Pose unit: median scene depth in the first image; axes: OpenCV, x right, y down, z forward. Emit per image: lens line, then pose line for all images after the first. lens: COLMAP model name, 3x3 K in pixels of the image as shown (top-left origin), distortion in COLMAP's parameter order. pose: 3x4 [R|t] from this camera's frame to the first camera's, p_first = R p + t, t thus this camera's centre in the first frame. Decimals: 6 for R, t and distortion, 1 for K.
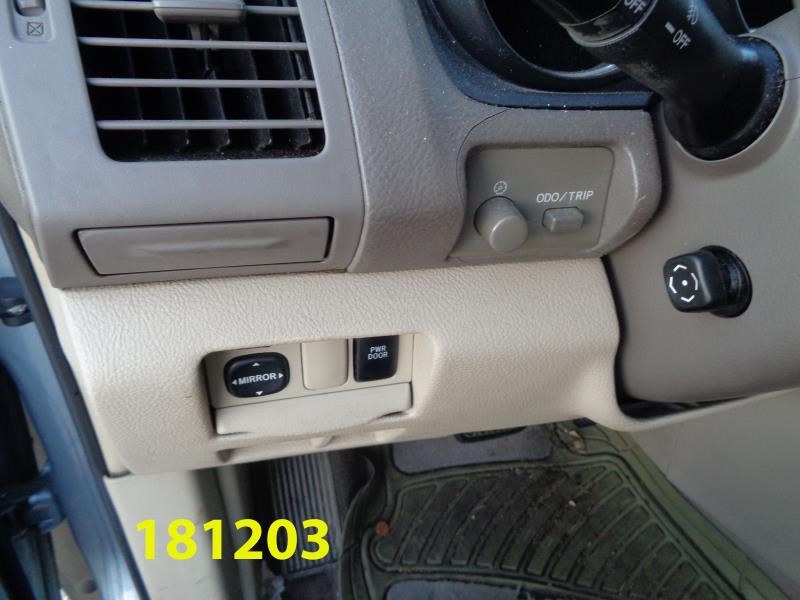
lens RADIAL K [[605.5, 0, 400.0], [0, 605.5, 300.0], [0, 0, 1]] dist [0.006581, -0.007149]
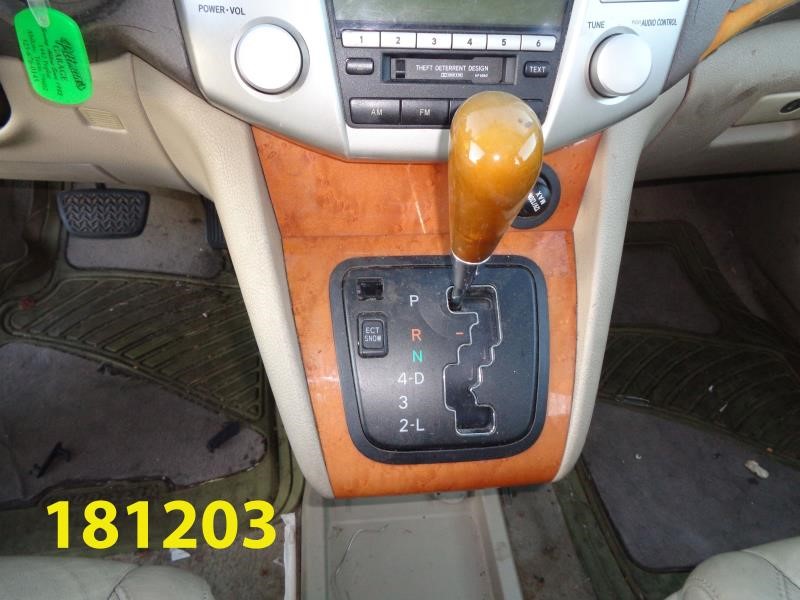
lens RADIAL K [[605.5, 0, 400.0], [0, 605.5, 300.0], [0, 0, 1]] dist [0.006581, -0.007149]
pose [[0.981389, 0.161752, -0.103501, 0.803901], [-0.140698, 0.972480, 0.185703, 0.052853], [0.130690, -0.167685, 0.977140, -0.048124]]
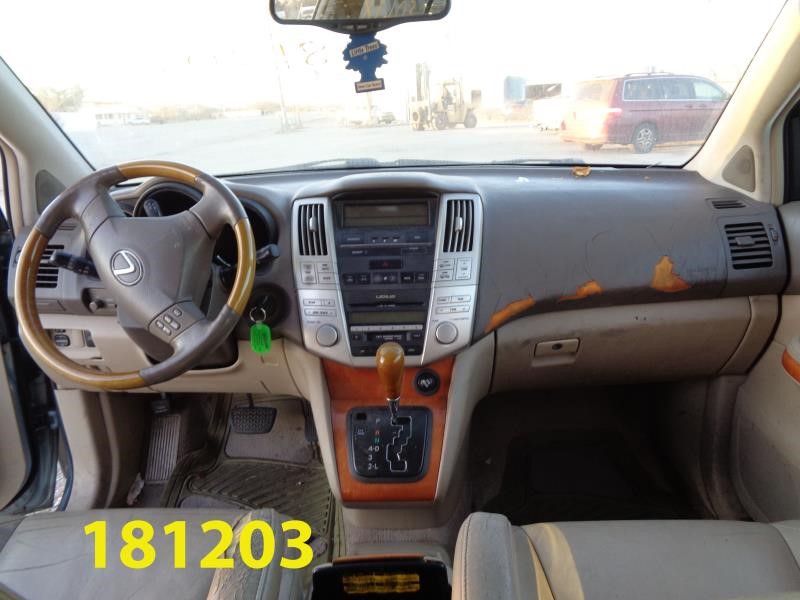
lens RADIAL K [[605.5, 0, 400.0], [0, 605.5, 300.0], [0, 0, 1]] dist [0.006581, -0.007149]
pose [[0.947523, 0.053633, -0.315155, 1.214356], [-0.129948, 0.965324, -0.226413, 0.185764], [0.292084, 0.255486, 0.921637, -0.825679]]
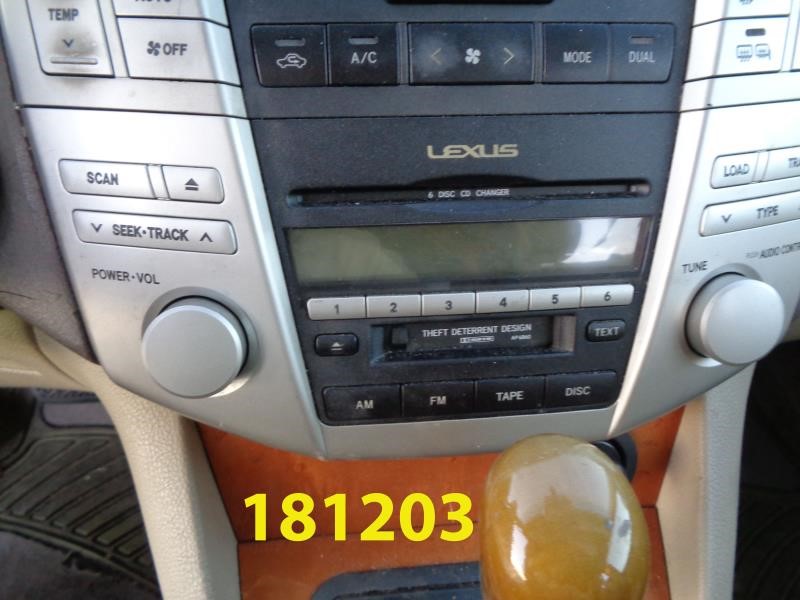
lens RADIAL K [[605.5, 0, 400.0], [0, 605.5, 300.0], [0, 0, 1]] dist [0.006581, -0.007149]
pose [[0.979222, 0.125965, -0.158923, 0.774862], [-0.113346, 0.989814, 0.086144, -0.077775], [0.168155, -0.066341, 0.983526, 0.131213]]
